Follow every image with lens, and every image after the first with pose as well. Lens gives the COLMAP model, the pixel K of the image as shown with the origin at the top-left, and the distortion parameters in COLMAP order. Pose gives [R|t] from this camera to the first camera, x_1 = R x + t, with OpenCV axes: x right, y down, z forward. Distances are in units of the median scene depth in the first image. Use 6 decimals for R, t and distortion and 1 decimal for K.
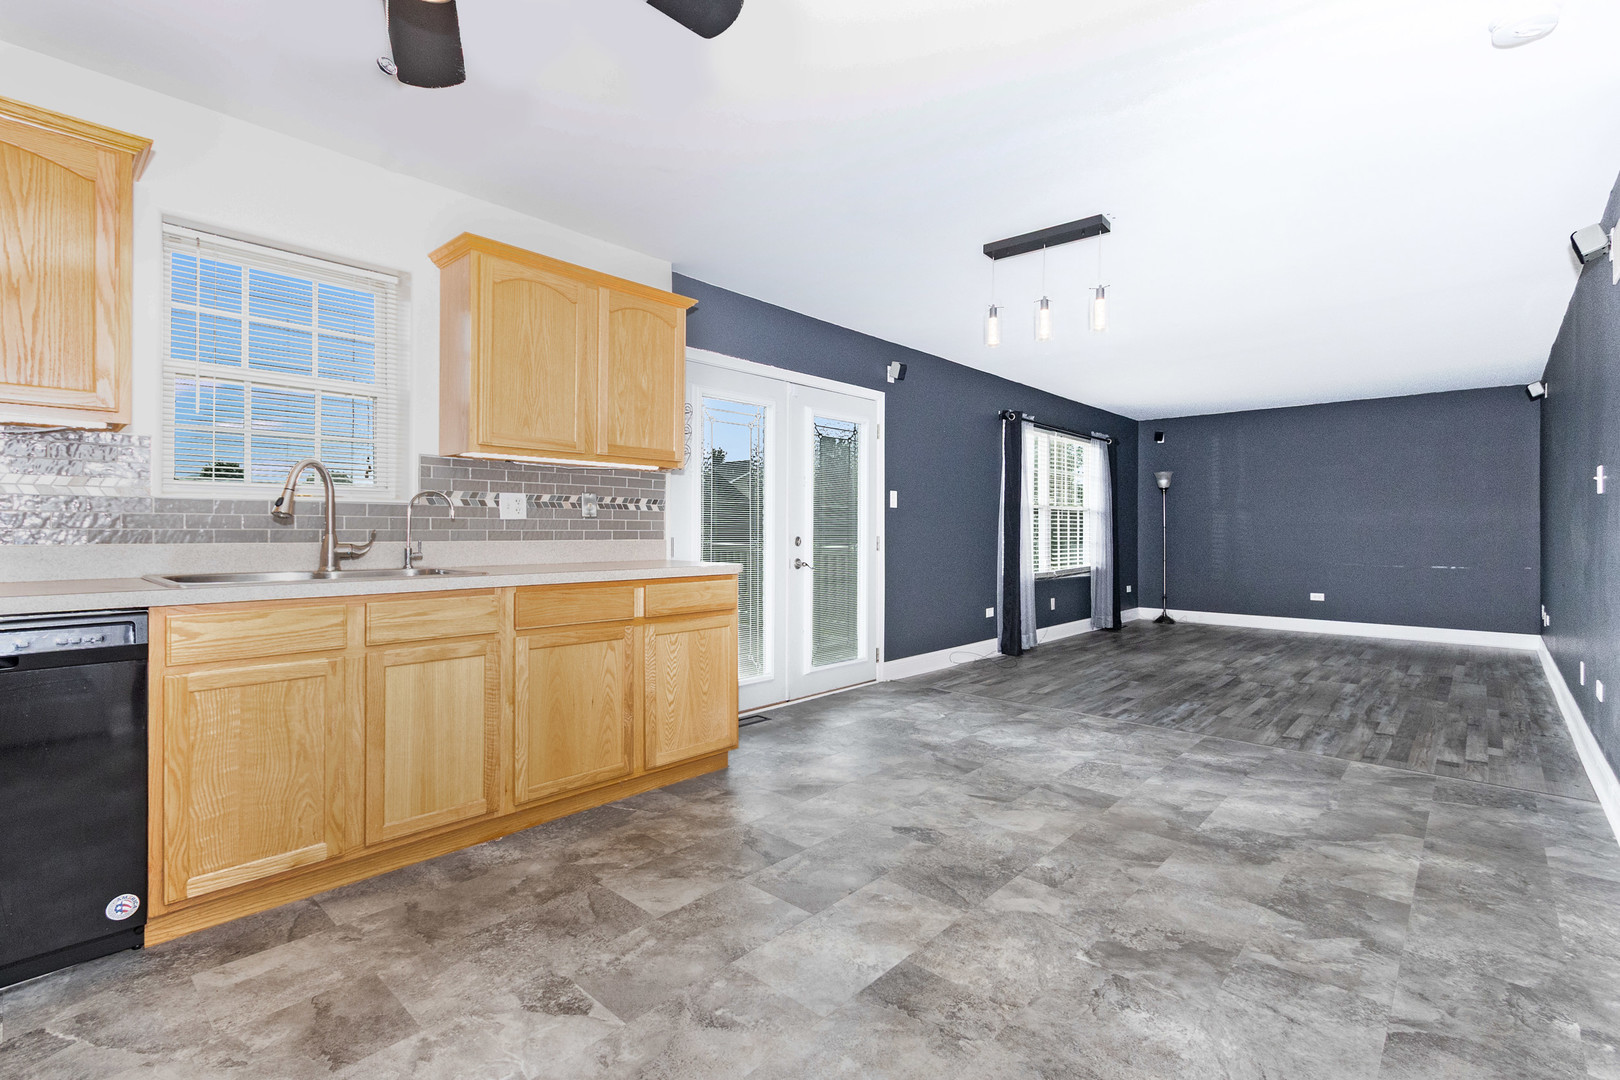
lens RADIAL K [[739.6, 0, 802.7], [0, 739.6, 528.3], [0, 0, 1]] dist [0.010569, -0.000088]
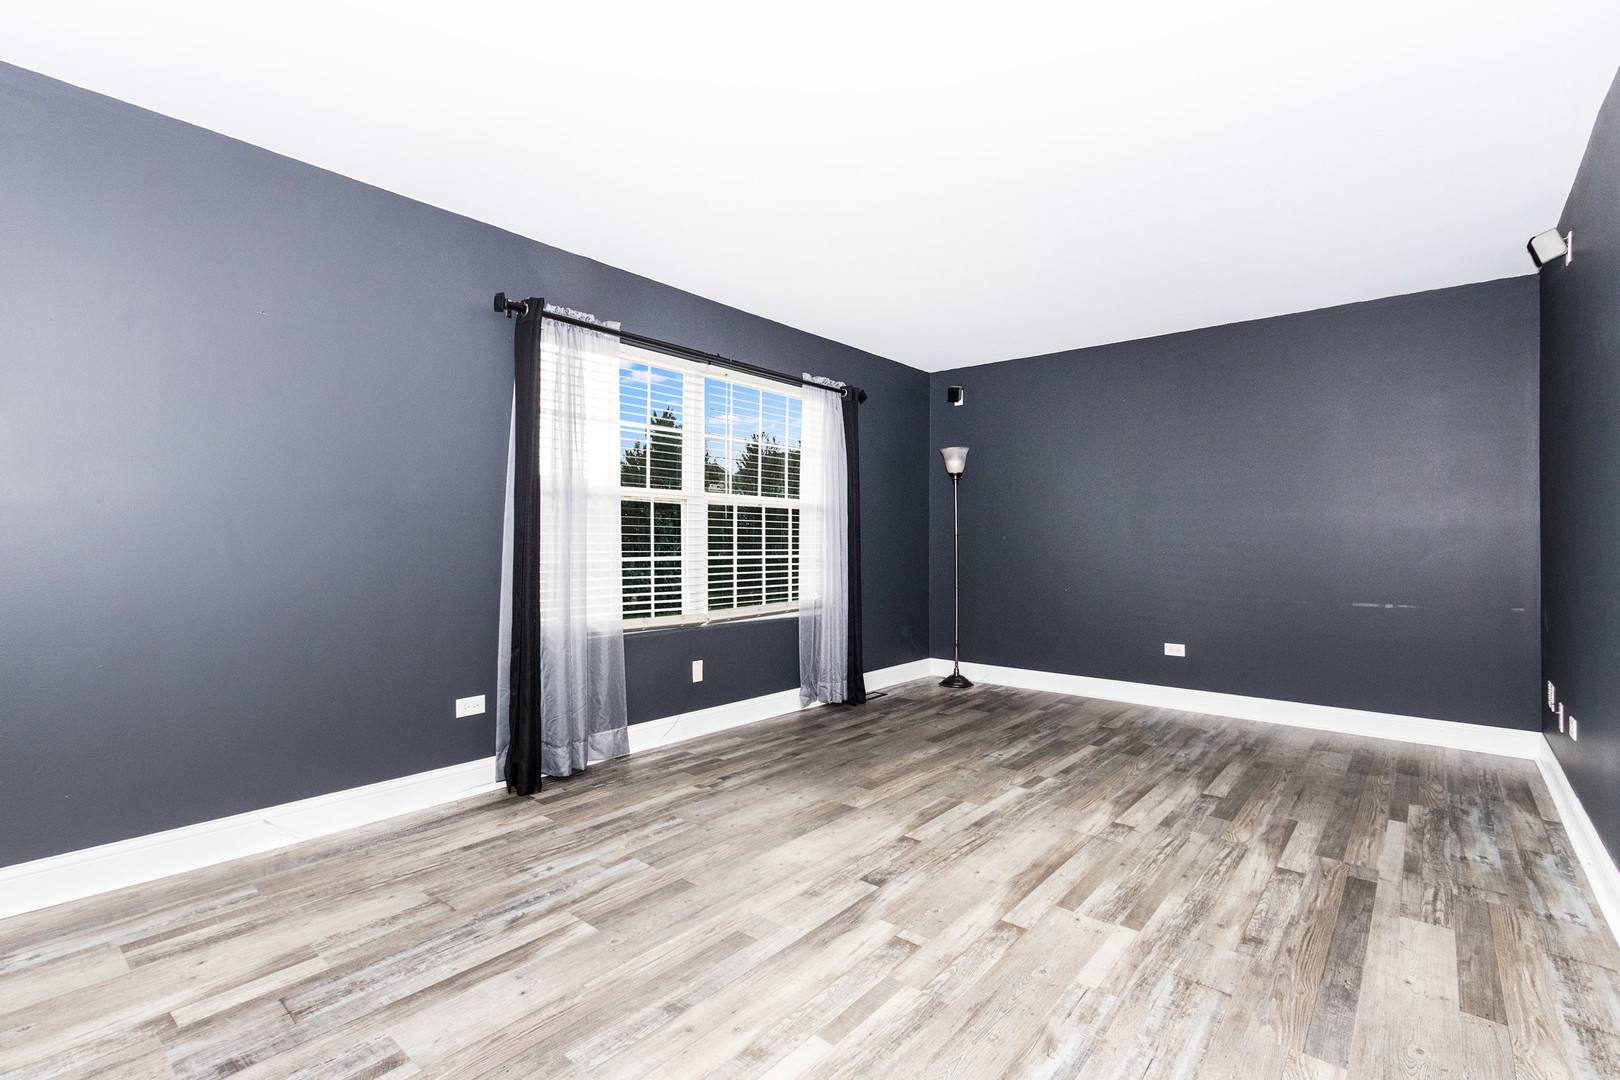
lens RADIAL K [[739.6, 0, 806.6], [0, 739.6, 547.3], [0, 0, 1]] dist [0.010569, -0.000088]
pose [[0.999468, -0.001369, 0.032591, 0.387113], [0.001097, 0.999964, 0.008385, 0.003785], [-0.032601, -0.008345, 0.999434, 0.422583]]
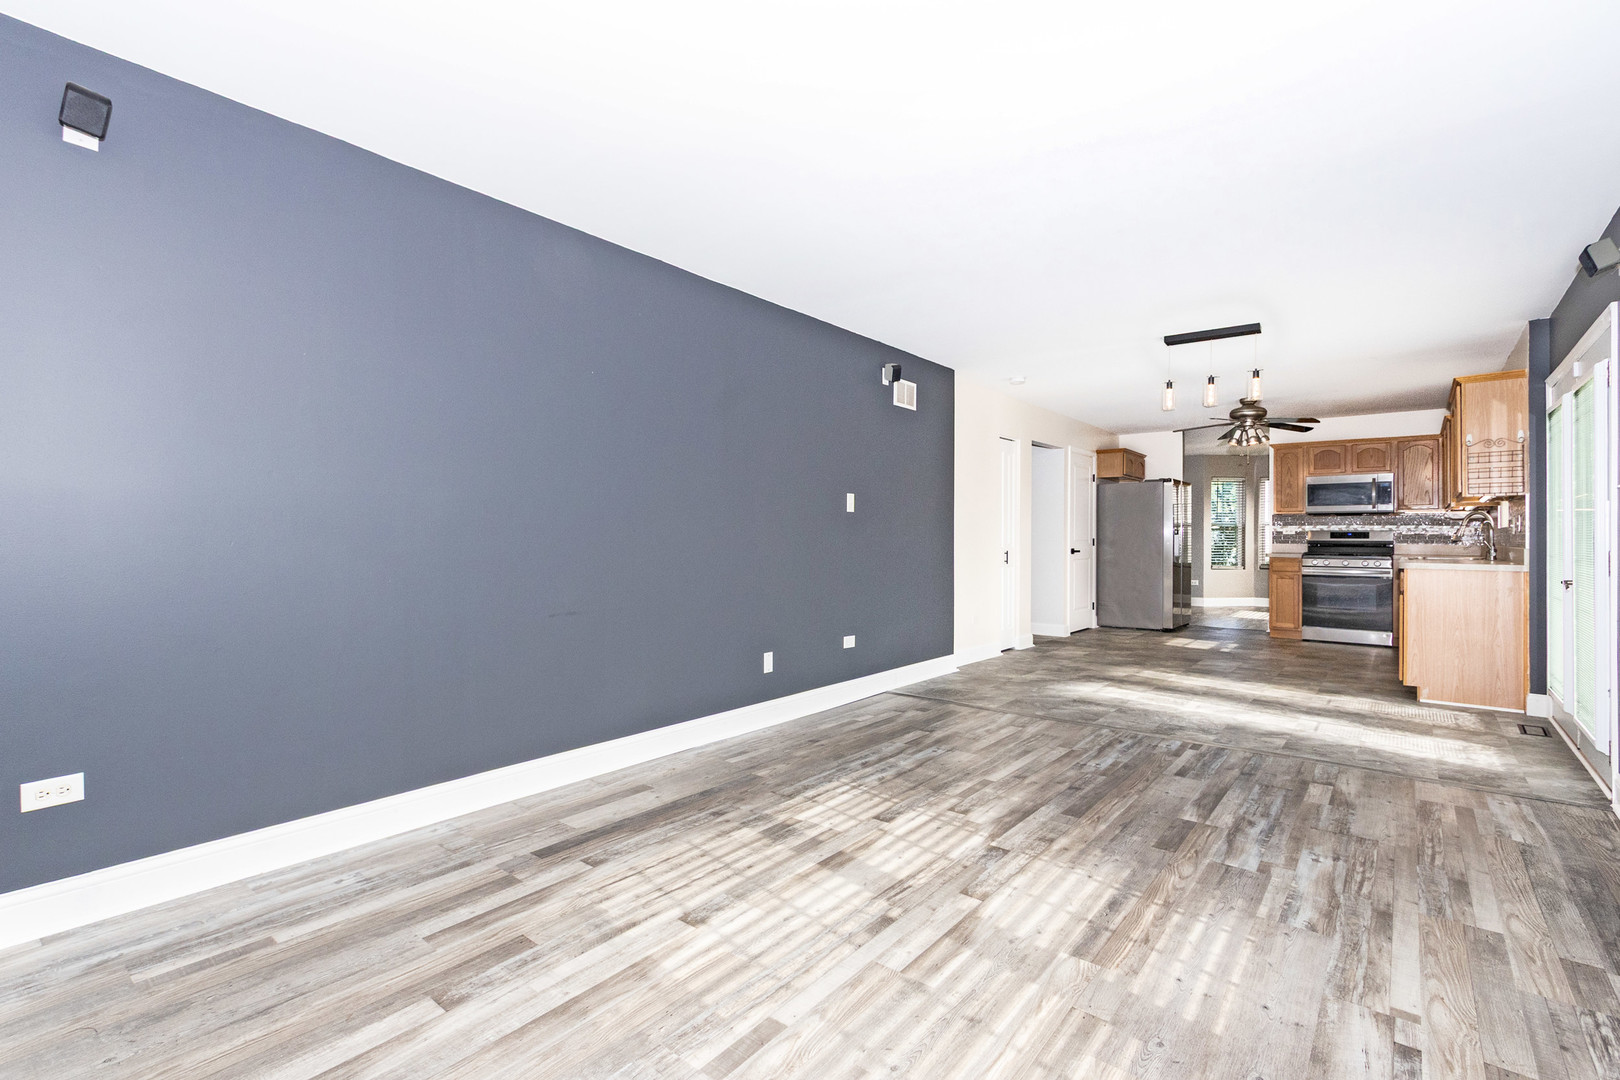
lens RADIAL K [[739.6, 0, 819.7], [0, 739.6, 533.8], [0, 0, 1]] dist [0.010569, -0.000088]
pose [[-0.997626, -0.010791, -0.068017, 0.532875], [-0.010510, 0.999935, -0.004485, 0.004766], [0.068060, -0.003759, -0.997674, 1.075749]]
